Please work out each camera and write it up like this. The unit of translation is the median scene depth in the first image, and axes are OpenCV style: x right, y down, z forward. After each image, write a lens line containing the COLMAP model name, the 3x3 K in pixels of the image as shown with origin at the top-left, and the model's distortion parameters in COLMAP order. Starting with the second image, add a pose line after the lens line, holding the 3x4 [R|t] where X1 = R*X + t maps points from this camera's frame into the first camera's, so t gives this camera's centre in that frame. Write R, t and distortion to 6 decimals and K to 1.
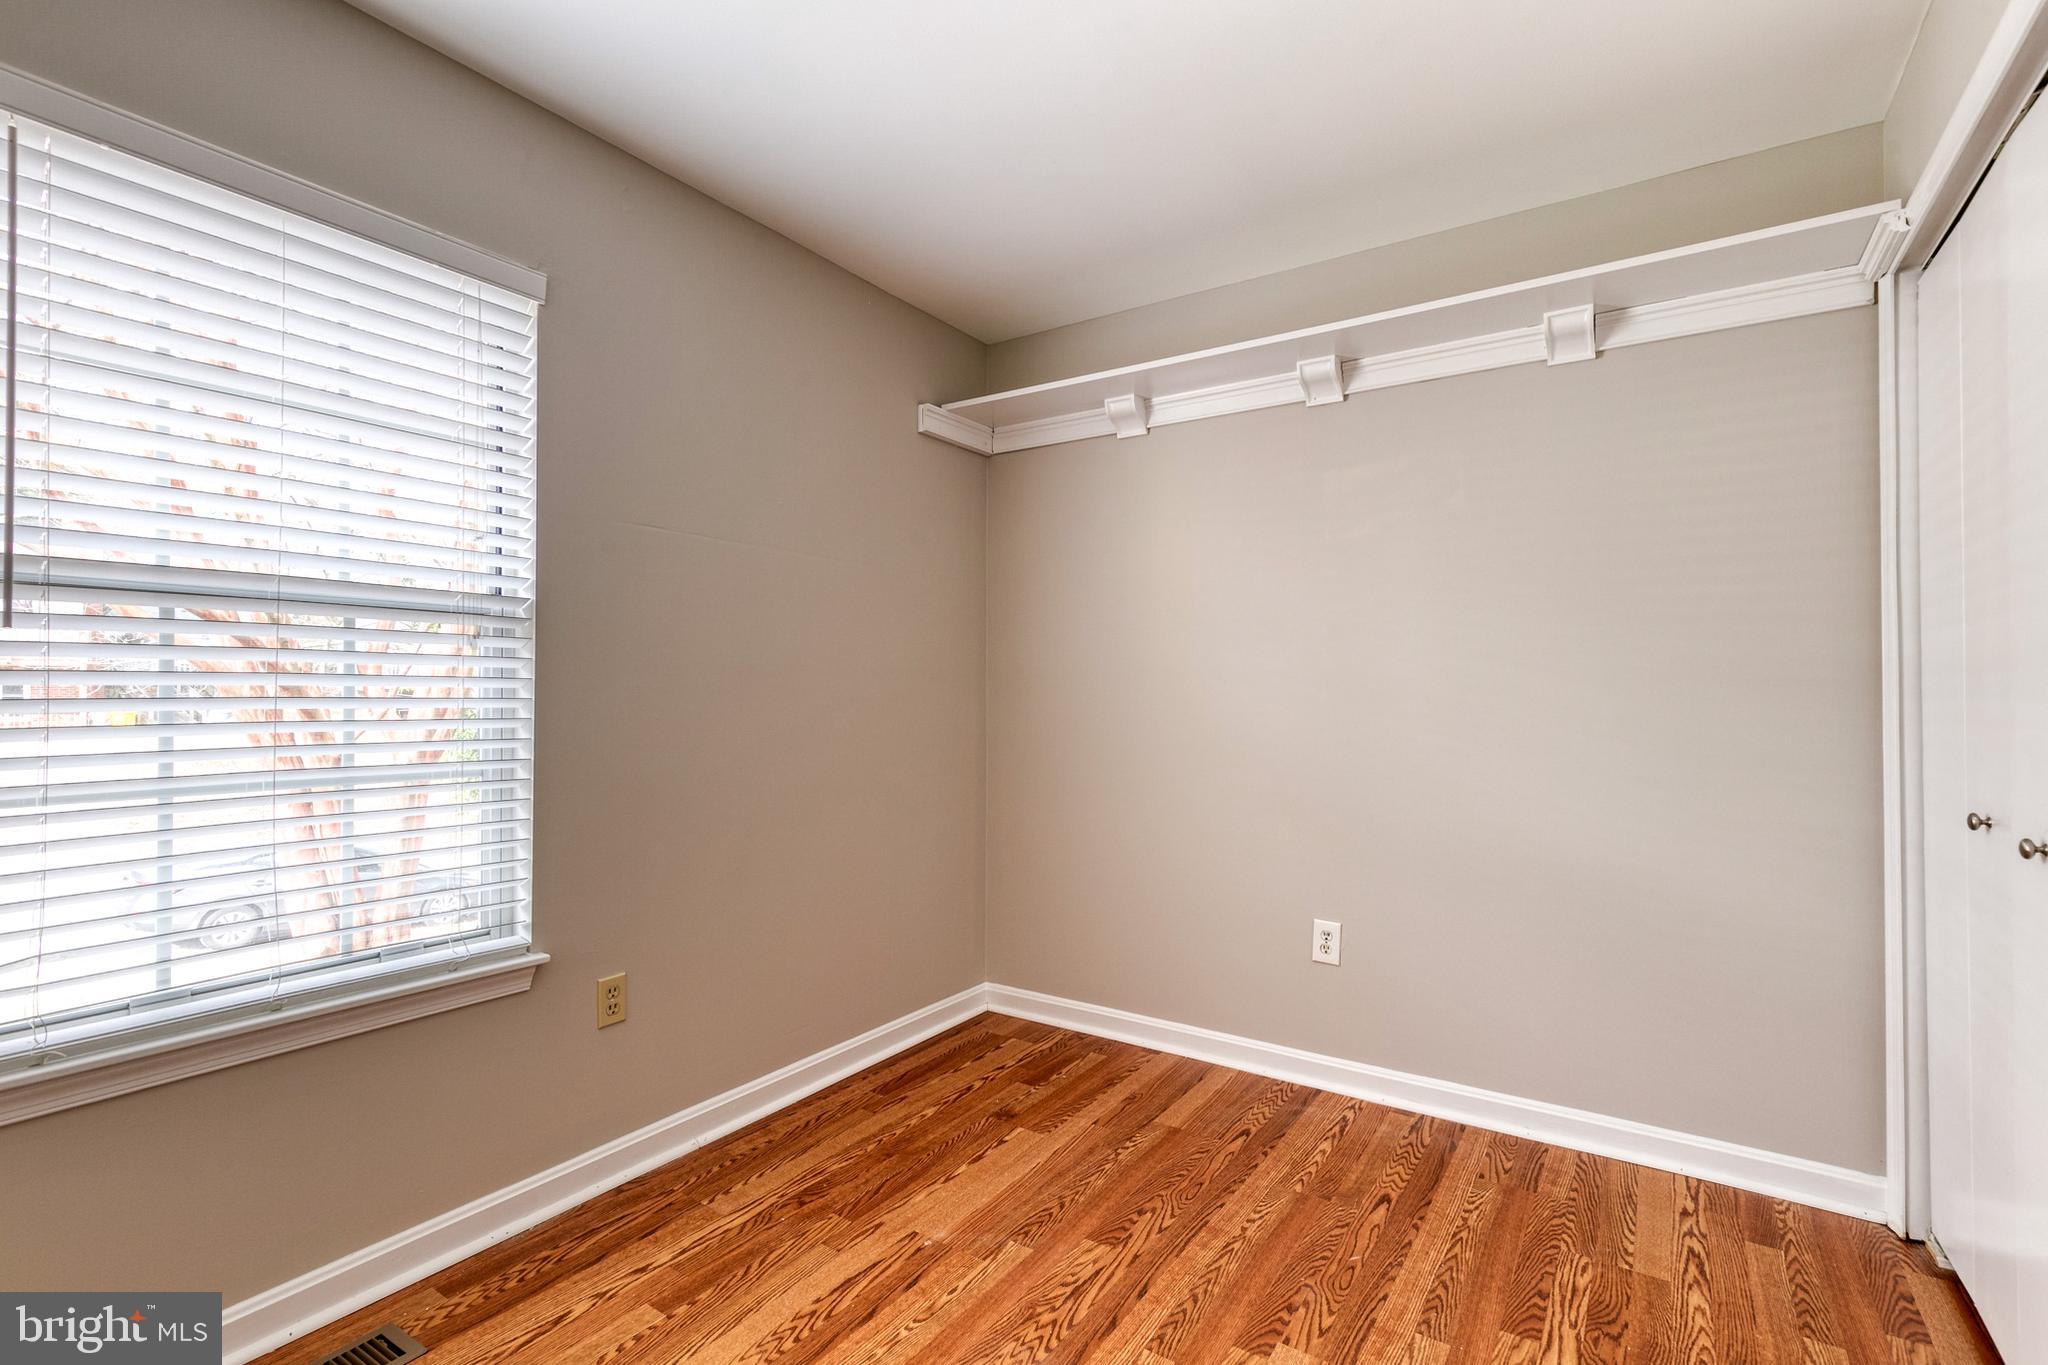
lens RADIAL K [[938.0, 0, 1026.9], [0, 938.0, 683.4], [0, 0, 1]] dist [0.013859, -0.003824]
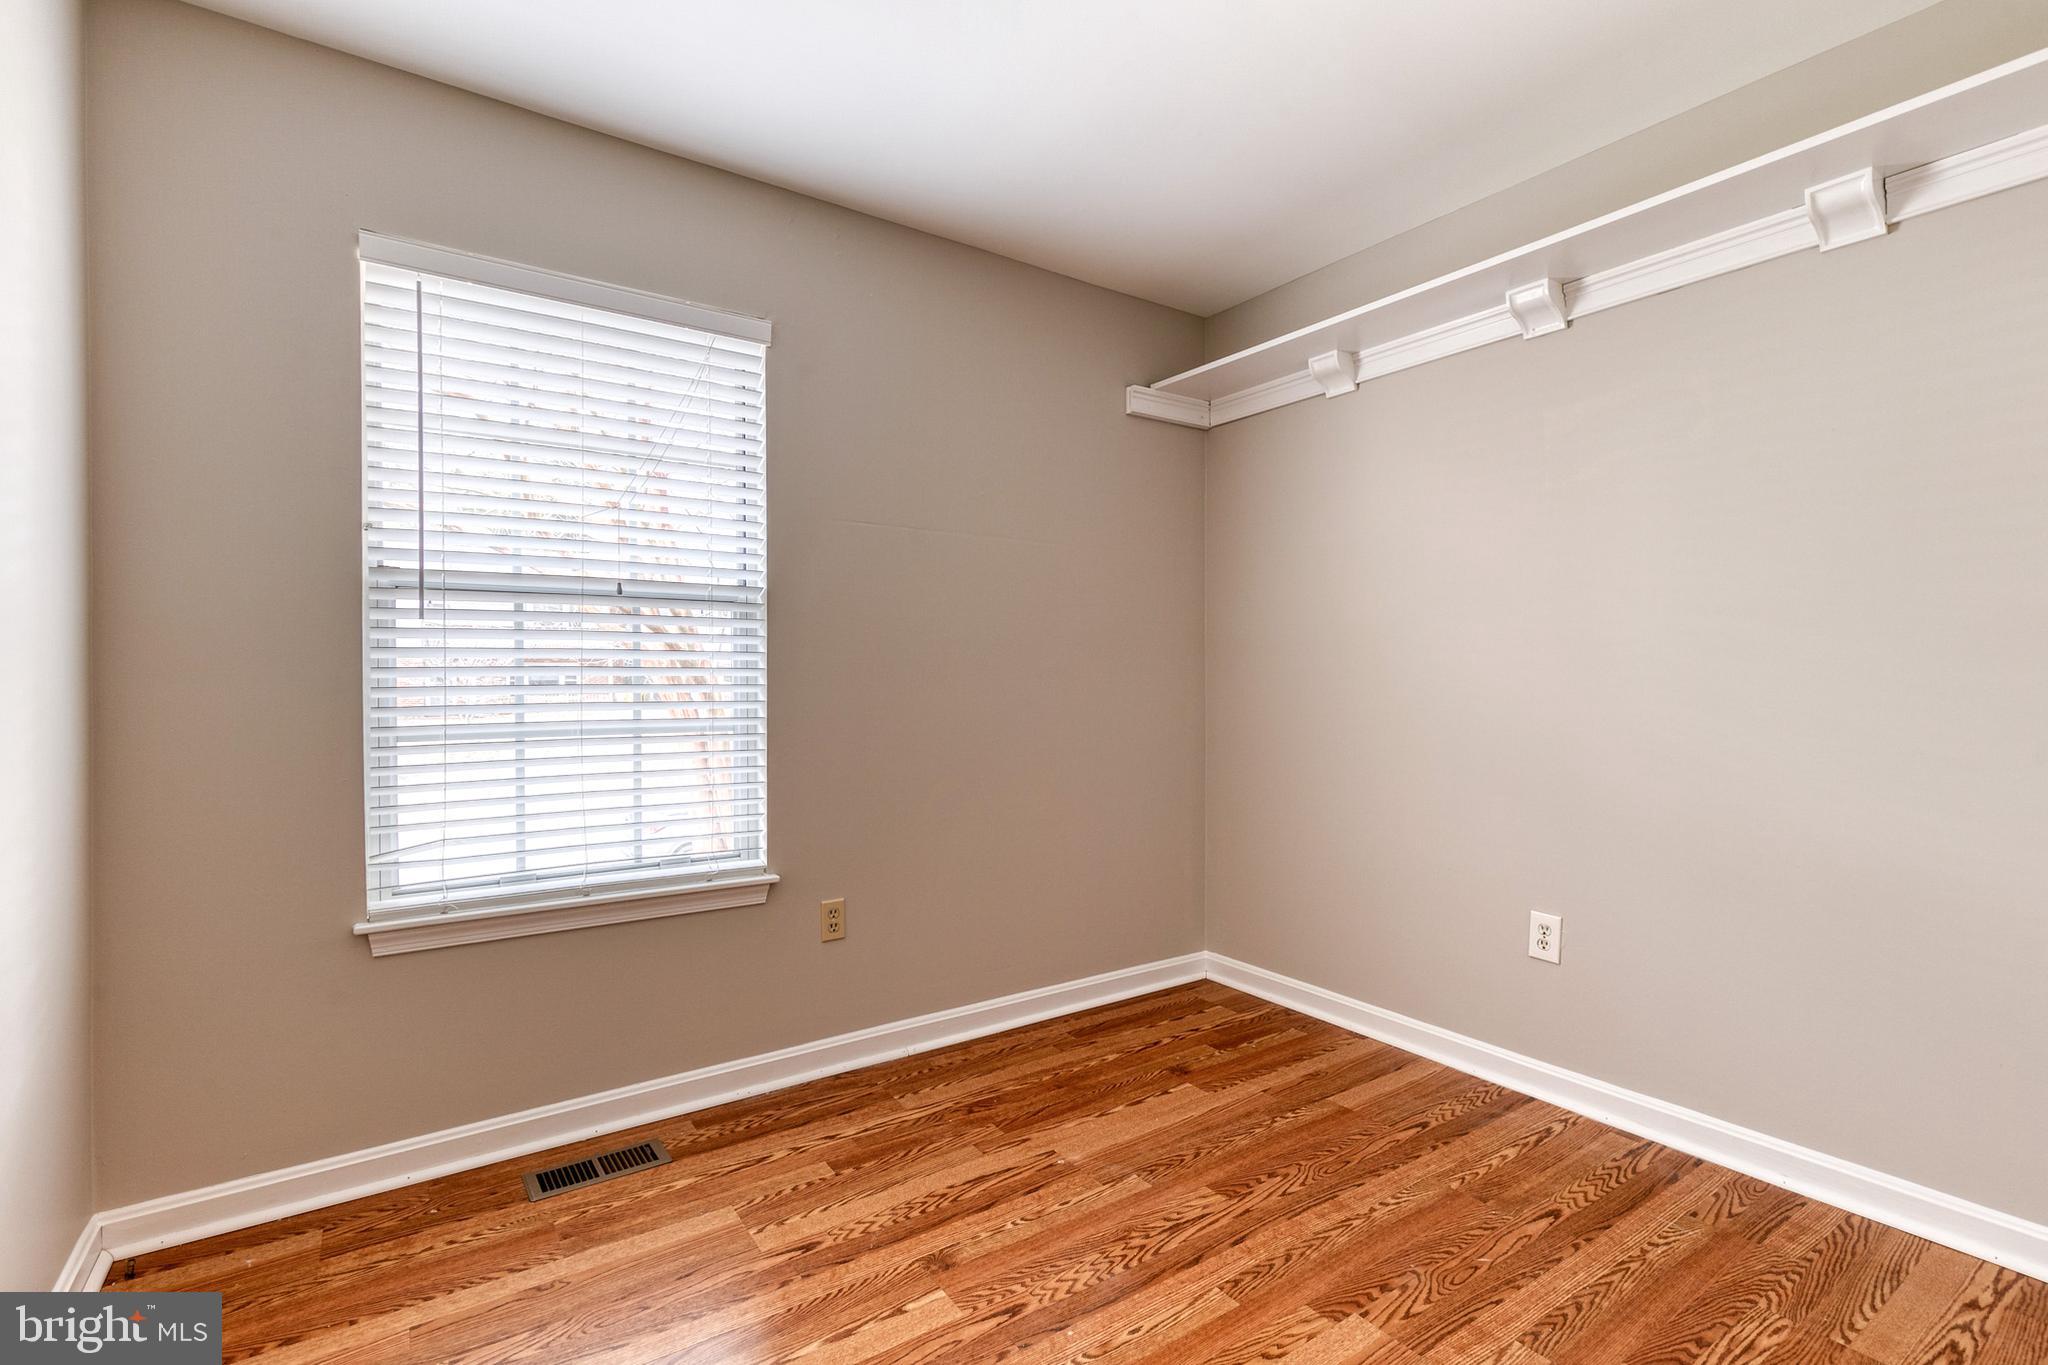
lens RADIAL K [[938.0, 0, 1007.7], [0, 938.0, 679.3], [0, 0, 1]] dist [0.013859, -0.003824]
pose [[0.929345, -0.002932, -0.369200, 0.225079], [0.008709, 0.999864, 0.013982, 0.016006], [0.369109, -0.016210, 0.929245, -0.027922]]
